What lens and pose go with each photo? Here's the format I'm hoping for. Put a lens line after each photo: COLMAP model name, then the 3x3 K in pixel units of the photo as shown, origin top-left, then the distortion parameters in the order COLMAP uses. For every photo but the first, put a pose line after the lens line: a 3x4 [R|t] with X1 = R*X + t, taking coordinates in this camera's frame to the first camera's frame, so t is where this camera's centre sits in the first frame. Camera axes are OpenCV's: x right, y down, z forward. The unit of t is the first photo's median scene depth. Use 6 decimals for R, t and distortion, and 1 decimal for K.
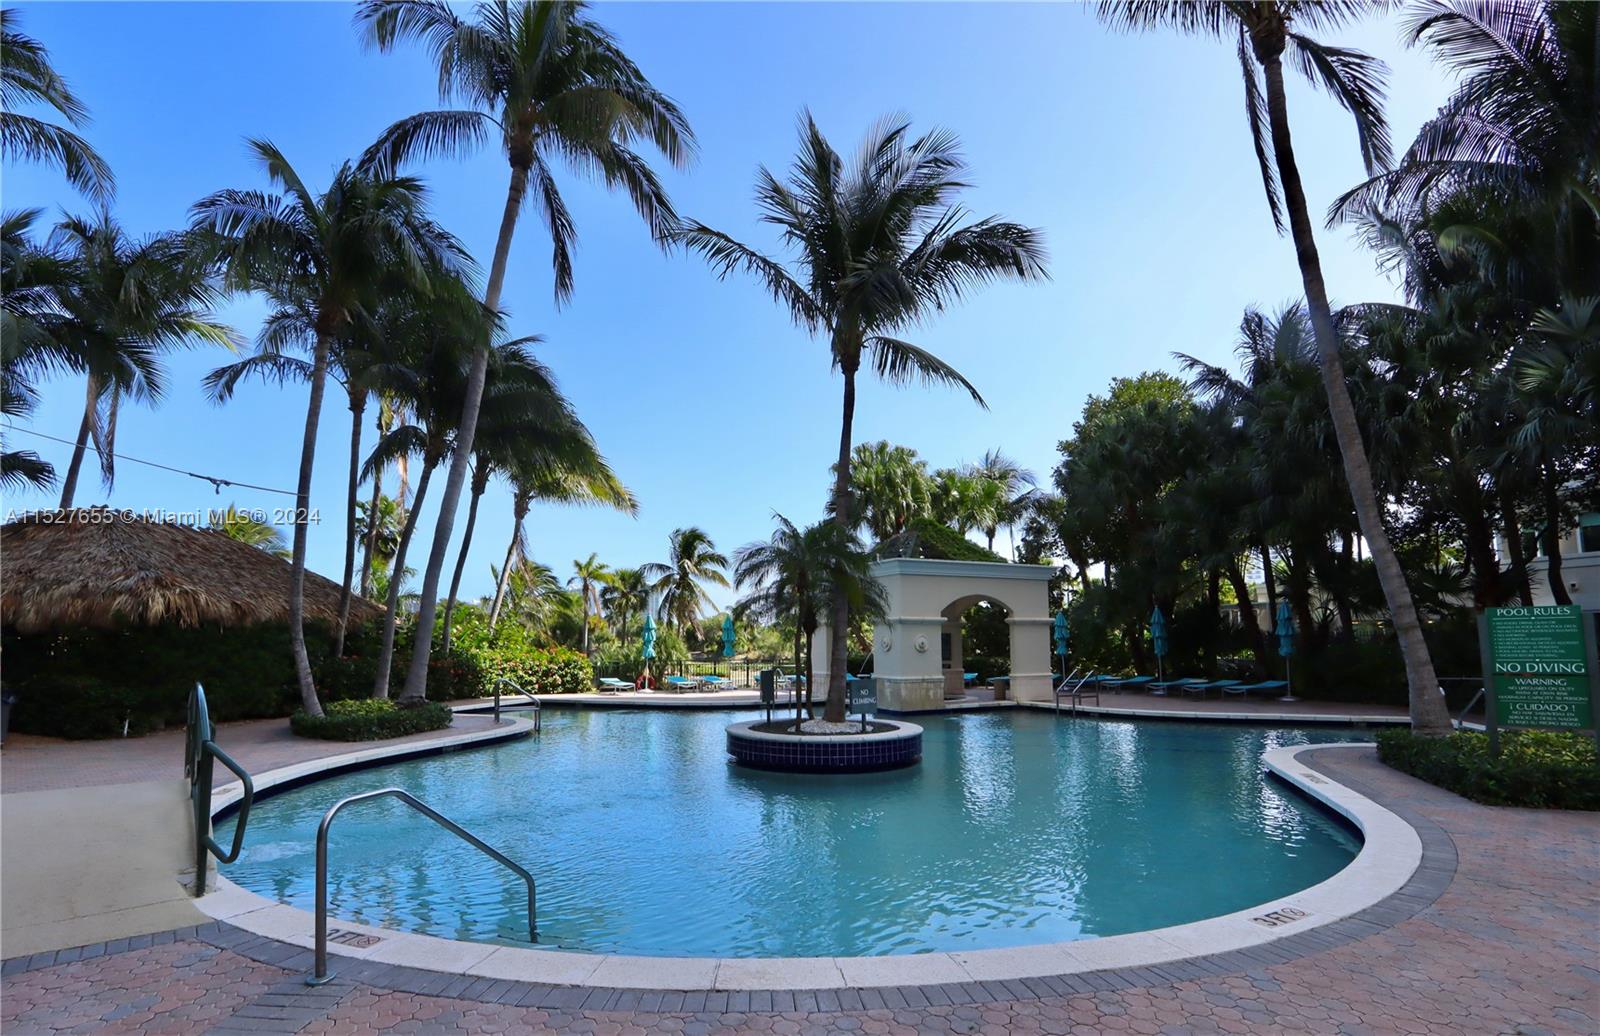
lens RADIAL K [[798.1, 0, 800.3], [0, 798.1, 517.3], [0, 0, 1]] dist [0.002227, 0.000189]
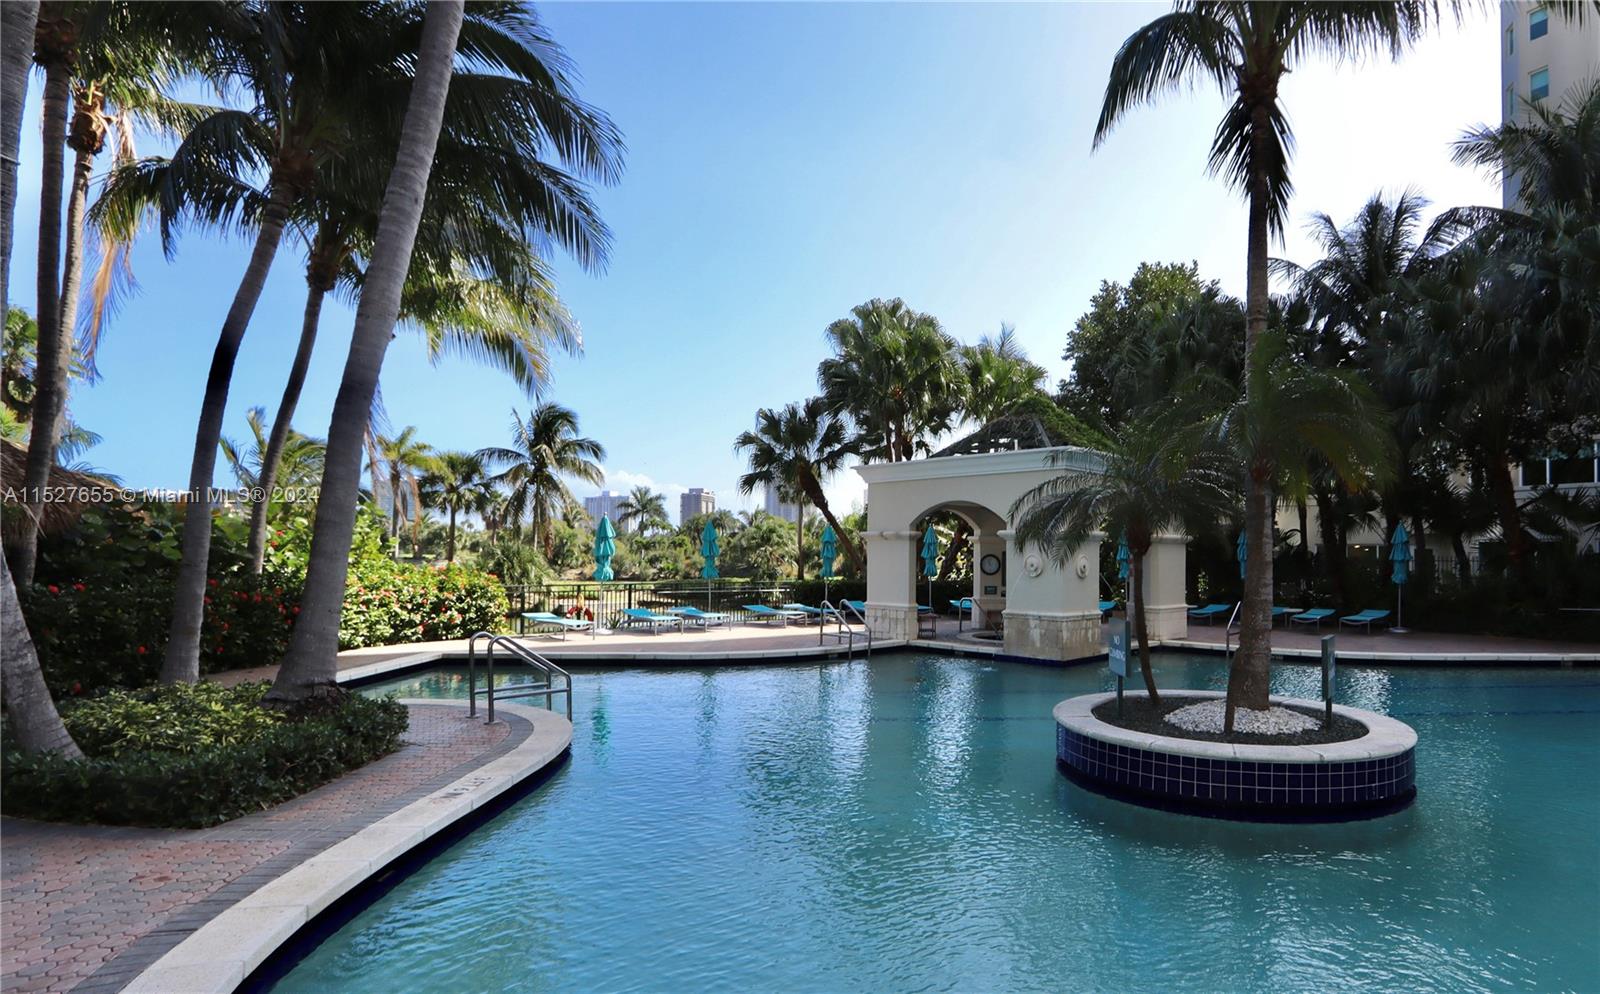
lens RADIAL K [[768.5, 0, 799.9], [0, 768.5, 499.3], [0, 0, 1]] dist [0.000354, -0.000069]
pose [[0.930072, 0.038060, 0.365400, -0.242549], [-0.069562, 0.994871, 0.073434, 0.045360], [-0.360731, -0.093717, 0.927949, 0.320211]]
